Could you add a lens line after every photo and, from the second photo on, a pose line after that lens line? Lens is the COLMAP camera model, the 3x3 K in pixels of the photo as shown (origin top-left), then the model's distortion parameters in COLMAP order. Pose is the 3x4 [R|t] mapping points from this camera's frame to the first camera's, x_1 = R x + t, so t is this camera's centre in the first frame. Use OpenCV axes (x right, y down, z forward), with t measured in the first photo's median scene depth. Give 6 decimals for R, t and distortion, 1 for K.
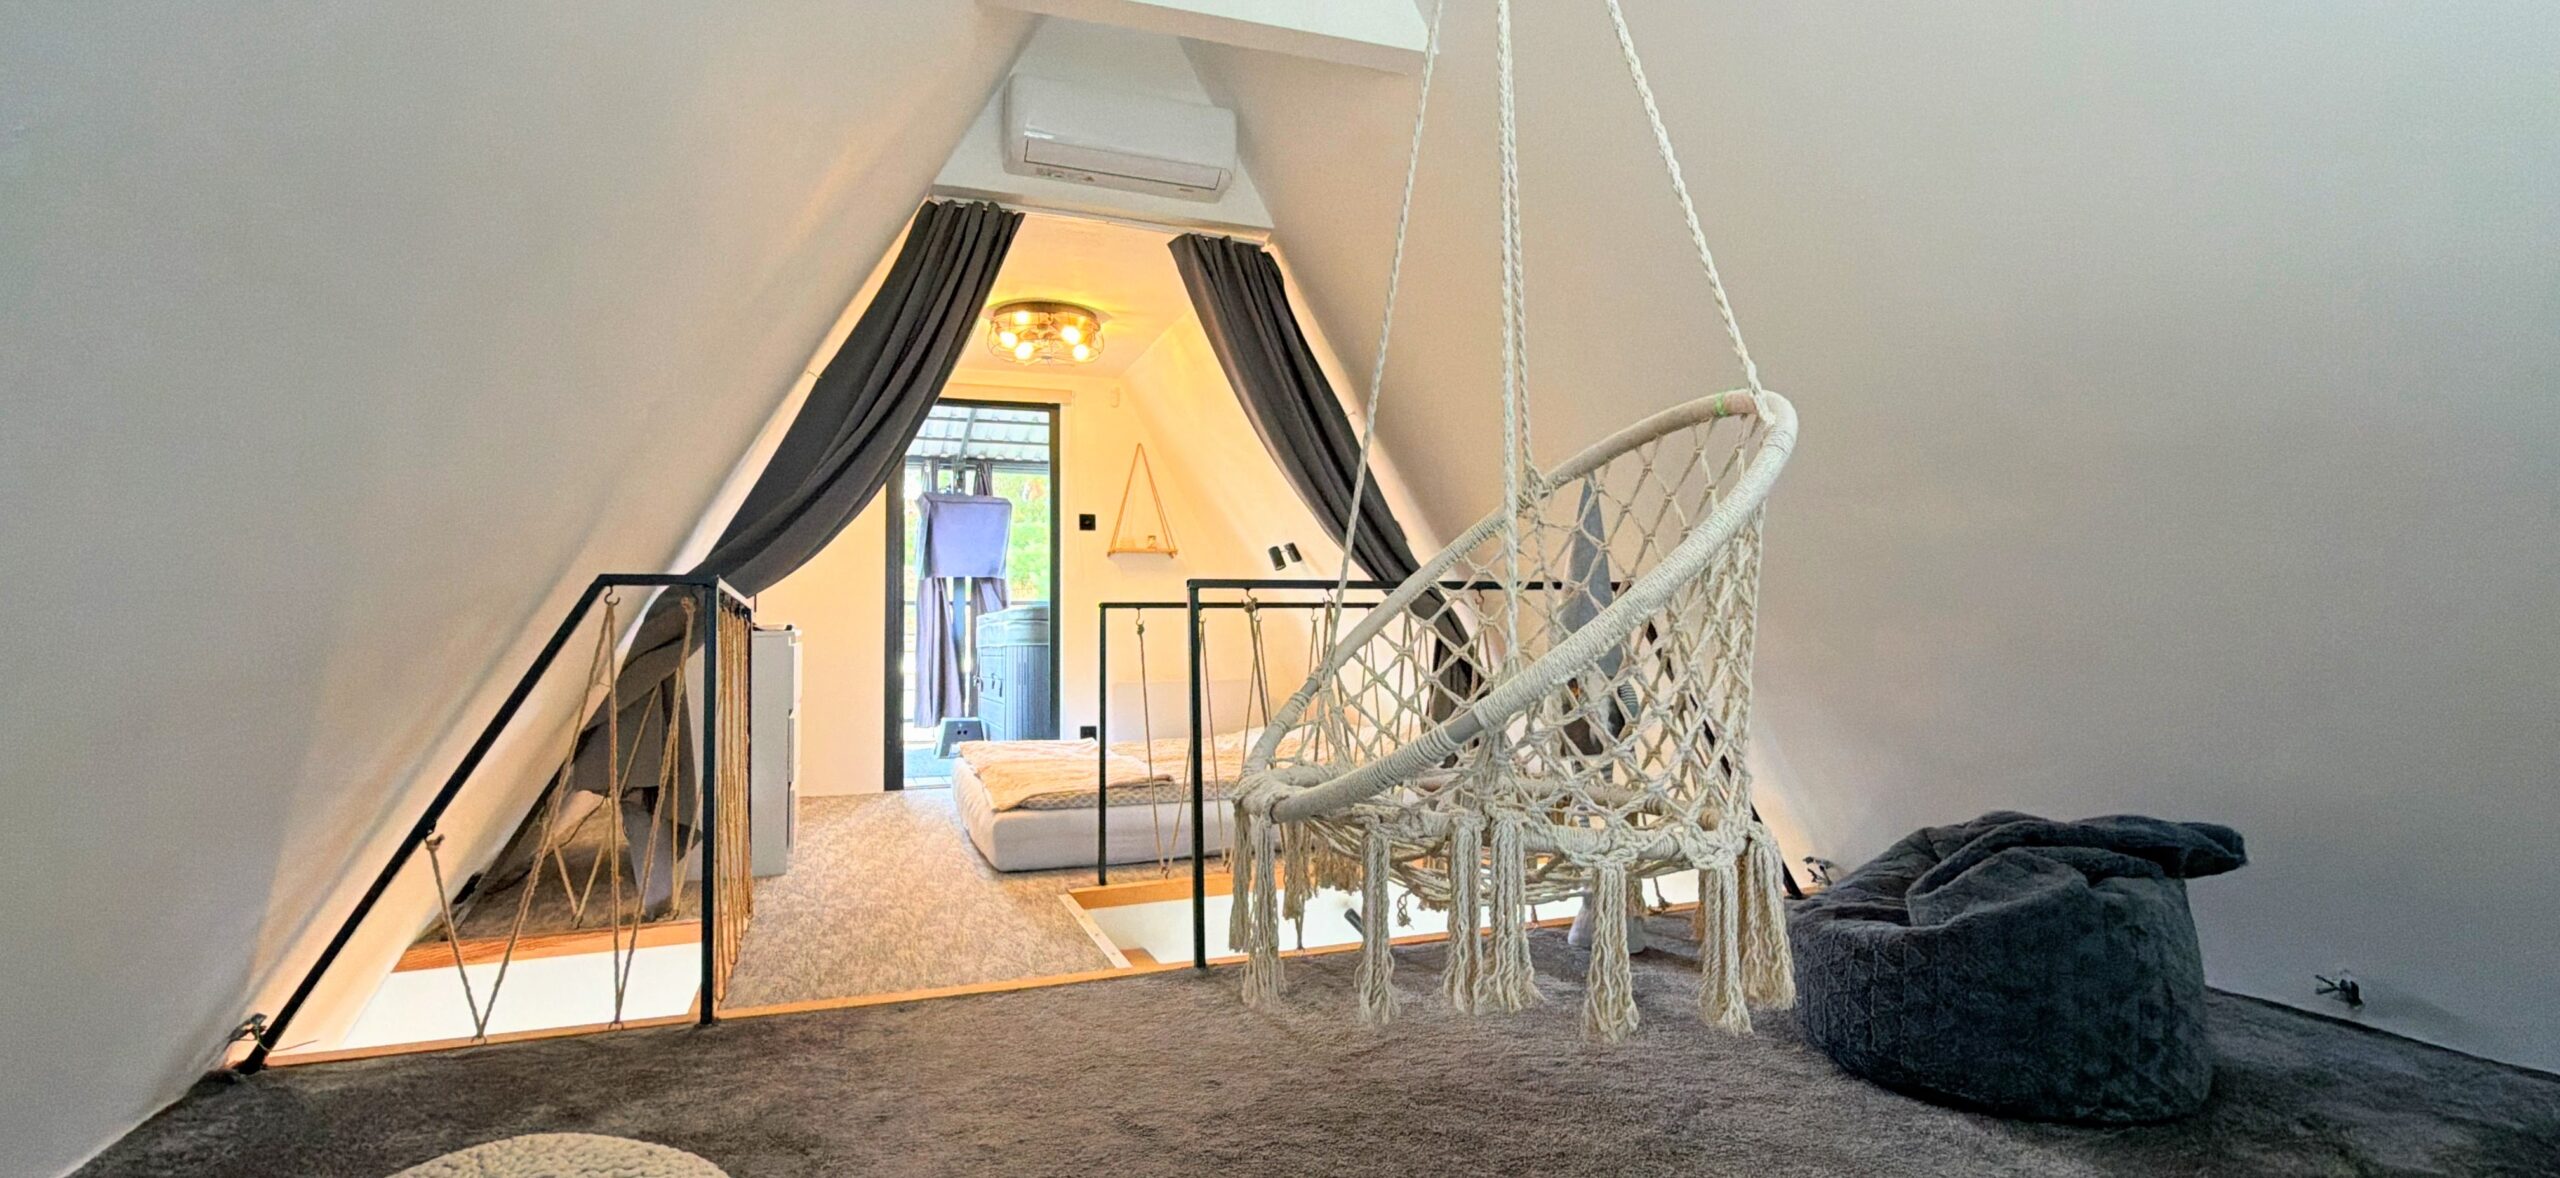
lens RADIAL K [[1163.5, 0, 1280.0], [0, 1163.5, 589.0], [0, 0, 1]] dist [-0.000613, -0.000243]
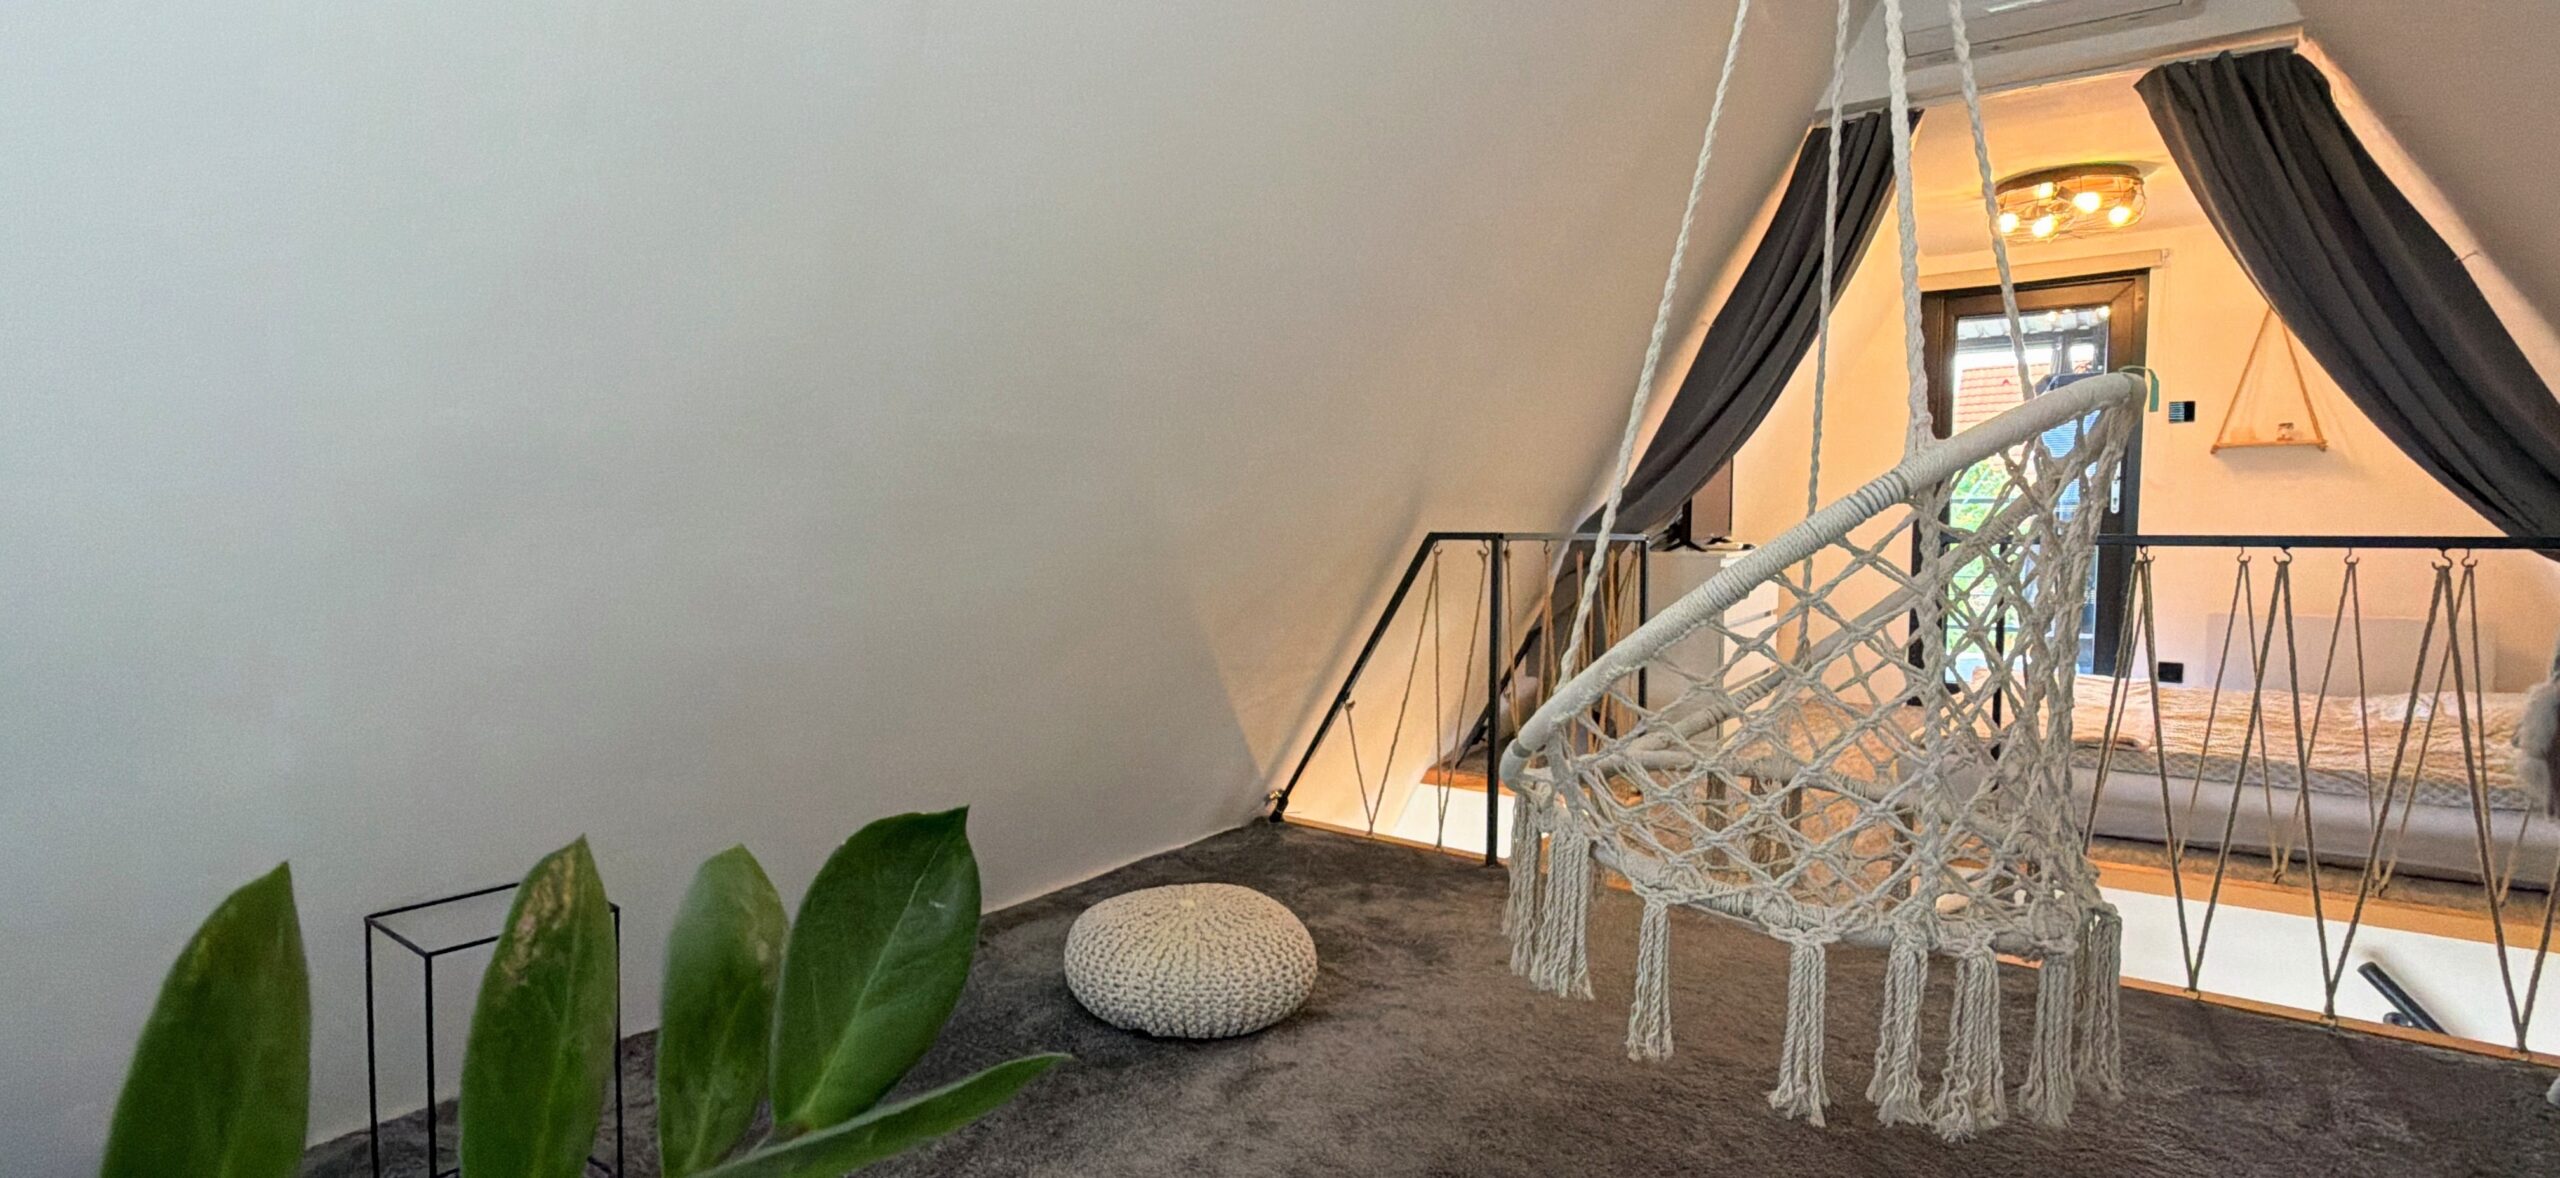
lens RADIAL K [[1163.5, 0, 1280.0], [0, 1163.5, 589.0], [0, 0, 1]] dist [-0.000613, -0.000243]
pose [[0.541797, 0.059332, -0.838413, 0.279041], [0.031445, 0.995376, 0.090760, -0.043698], [0.839921, -0.075538, 0.537426, 0.050901]]
